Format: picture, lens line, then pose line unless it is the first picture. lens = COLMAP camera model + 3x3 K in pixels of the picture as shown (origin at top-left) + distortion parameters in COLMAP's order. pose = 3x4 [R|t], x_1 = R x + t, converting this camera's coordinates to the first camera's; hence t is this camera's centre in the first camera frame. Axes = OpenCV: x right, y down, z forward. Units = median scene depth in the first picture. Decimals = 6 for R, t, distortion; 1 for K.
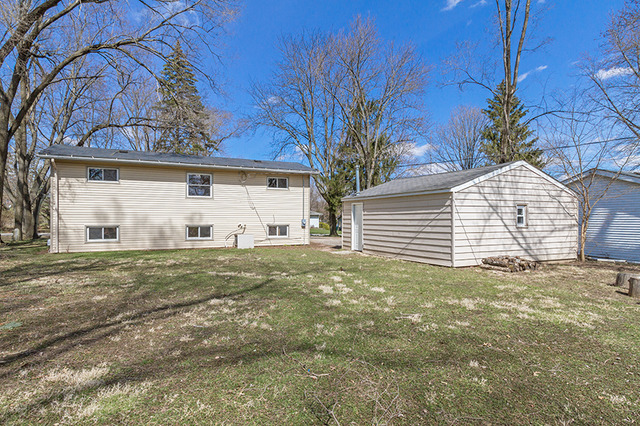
lens RADIAL K [[357.3, 0, 320.2], [0, 357.3, 213.9], [0, 0, 1]] dist [0.001579, -0.000054]
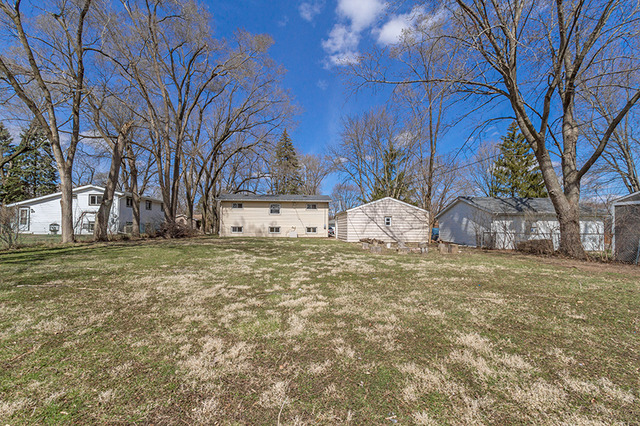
lens RADIAL K [[291.7, 0, 319.9], [0, 291.7, 214.2], [0, 0, 1]] dist [0.011821, -0.001214]
pose [[0.930860, -0.011753, -0.365187, 0.610072], [-0.001032, 0.999394, -0.034796, 0.016679], [0.365375, 0.032767, 0.930284, -0.619048]]
